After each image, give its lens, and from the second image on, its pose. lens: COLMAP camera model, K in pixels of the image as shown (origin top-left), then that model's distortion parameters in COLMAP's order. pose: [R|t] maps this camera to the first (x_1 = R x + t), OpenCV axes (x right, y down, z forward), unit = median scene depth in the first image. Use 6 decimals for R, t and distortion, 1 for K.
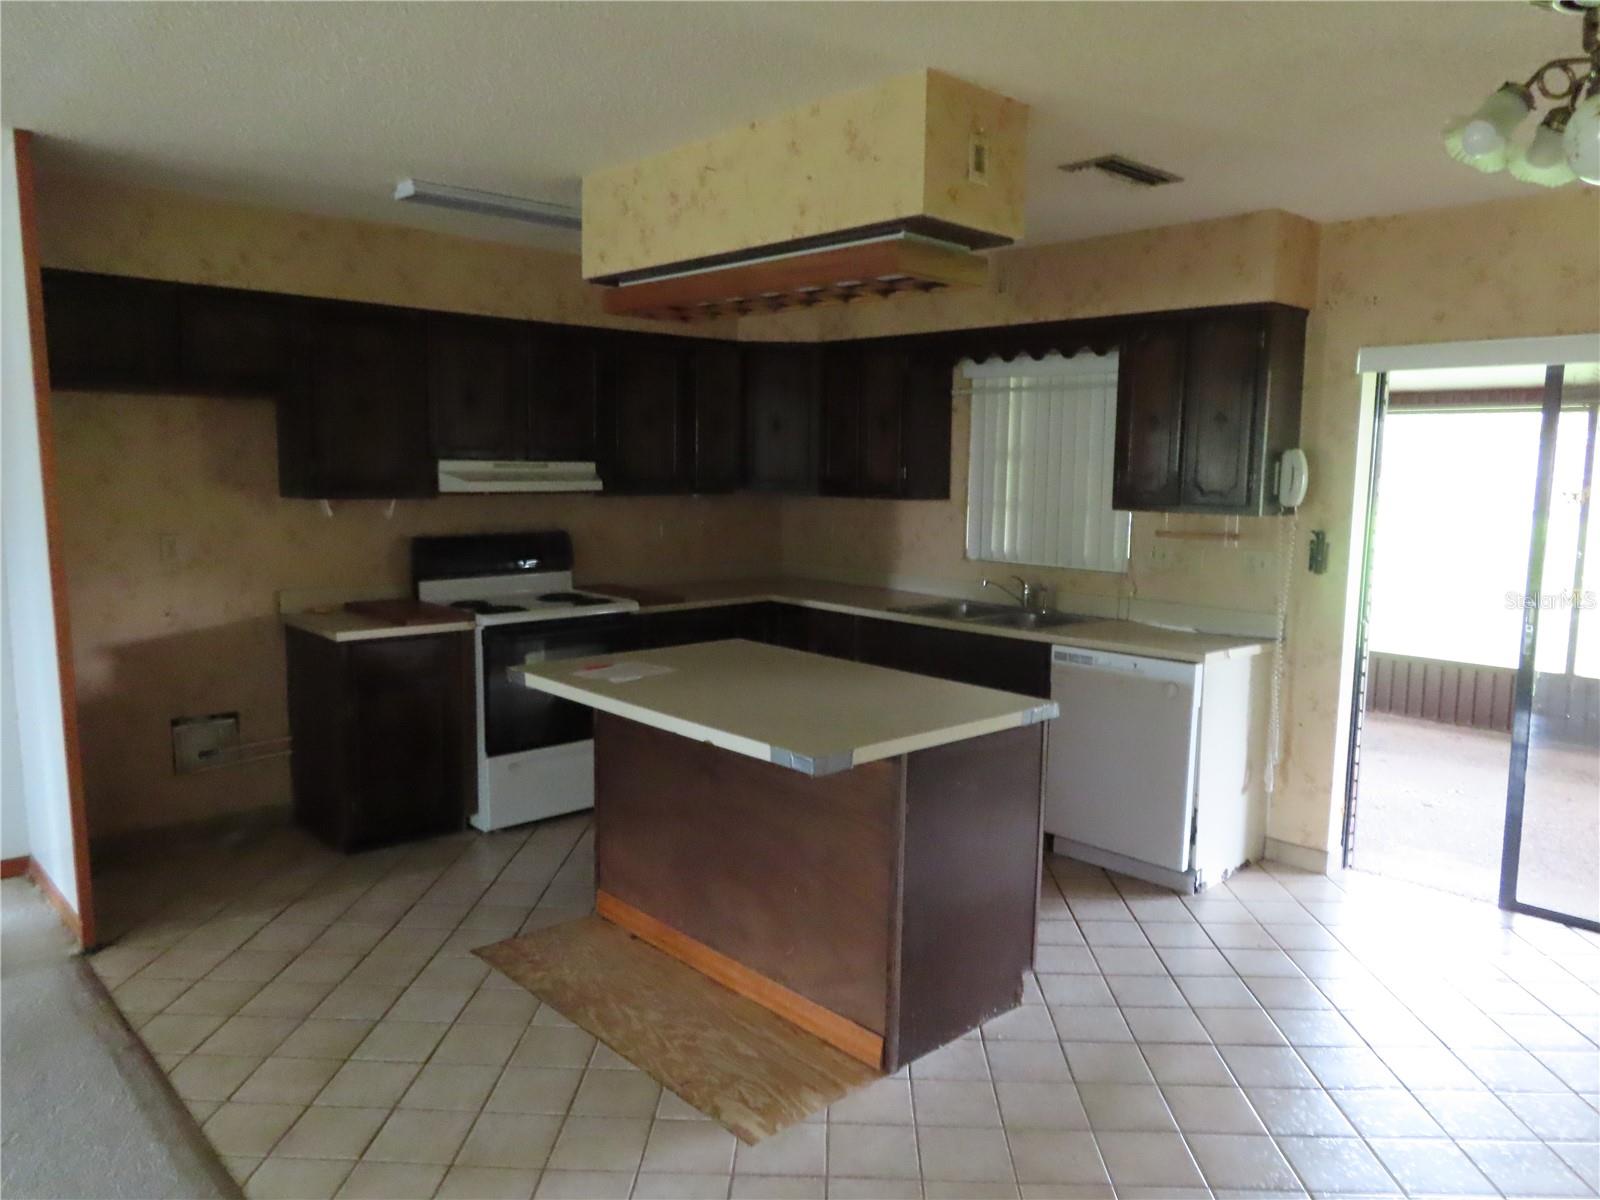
lens RADIAL K [[1129.9, 0, 800.0], [0, 1129.9, 600.0], [0, 0, 1]] dist [-0.027101, 0.002947]
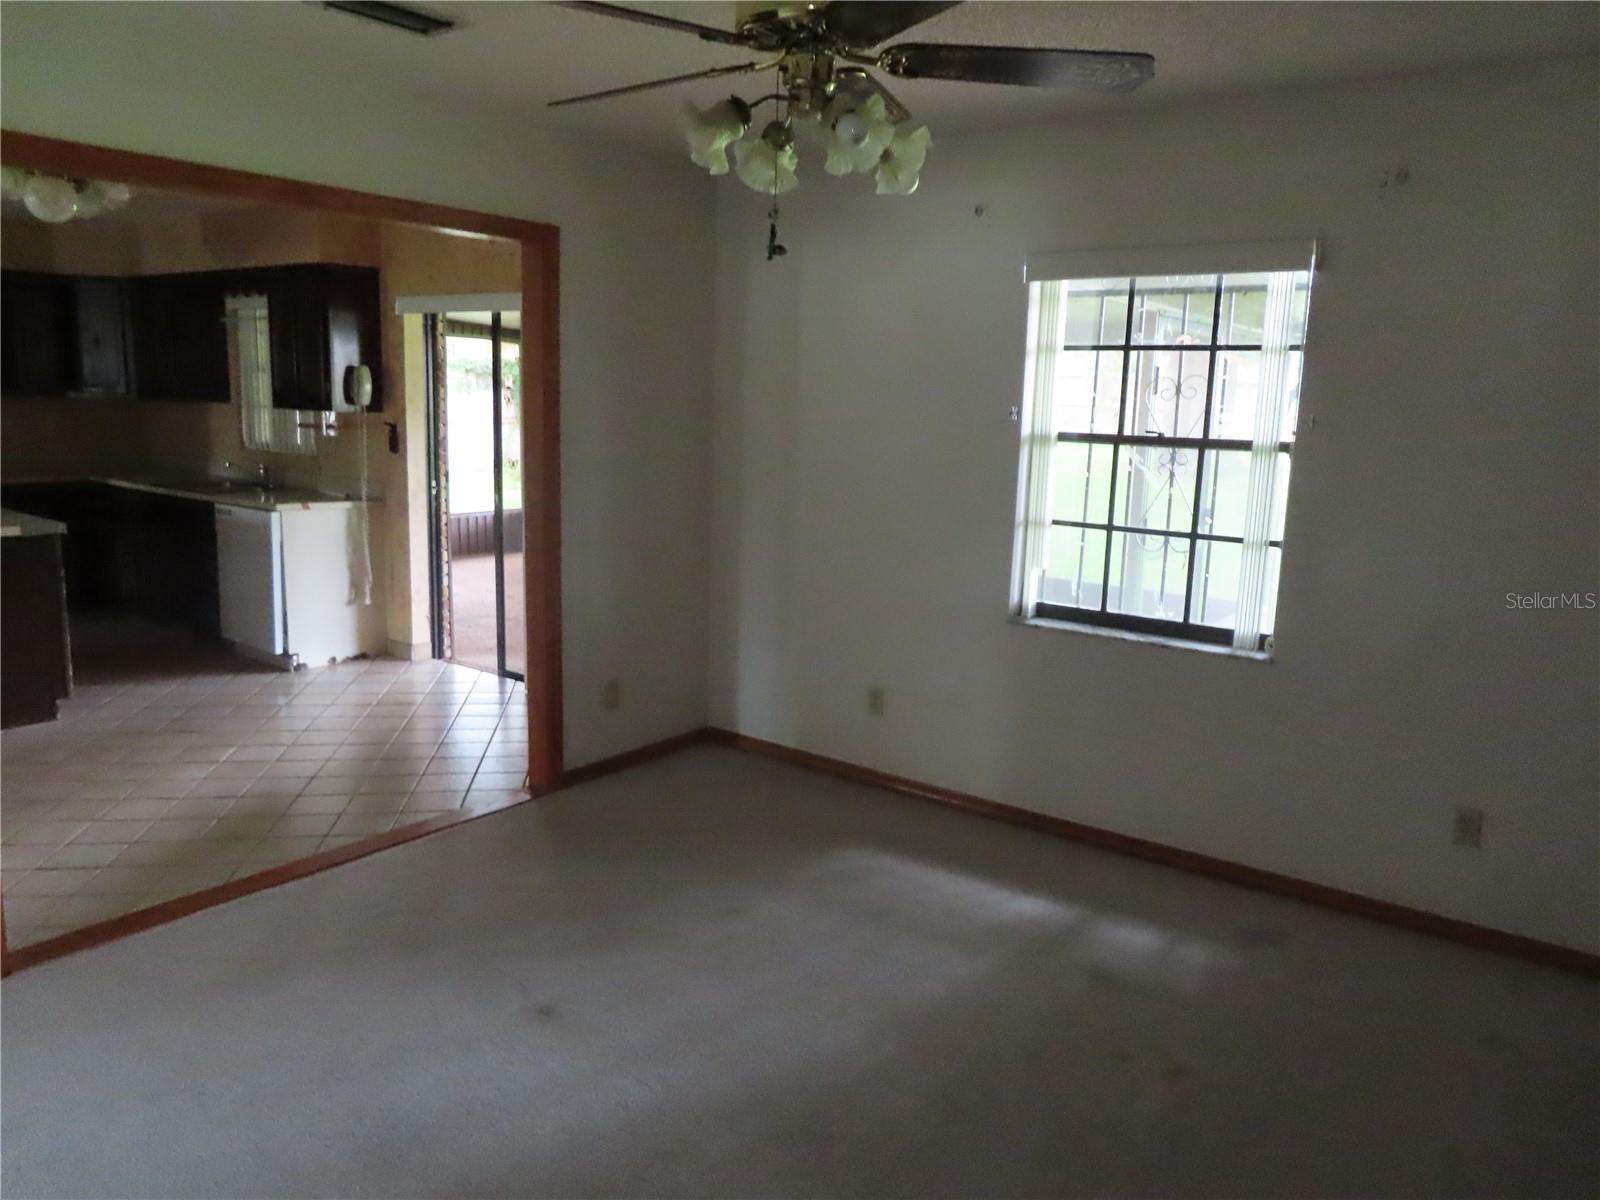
lens RADIAL K [[1129.9, 0, 800.0], [0, 1129.9, 600.0], [0, 0, 1]] dist [-0.027101, 0.002947]
pose [[0.986806, -0.010203, 0.161584, 0.736449], [-0.000881, 0.997659, 0.068379, 0.065548], [-0.161904, -0.067620, 0.984487, -0.523773]]
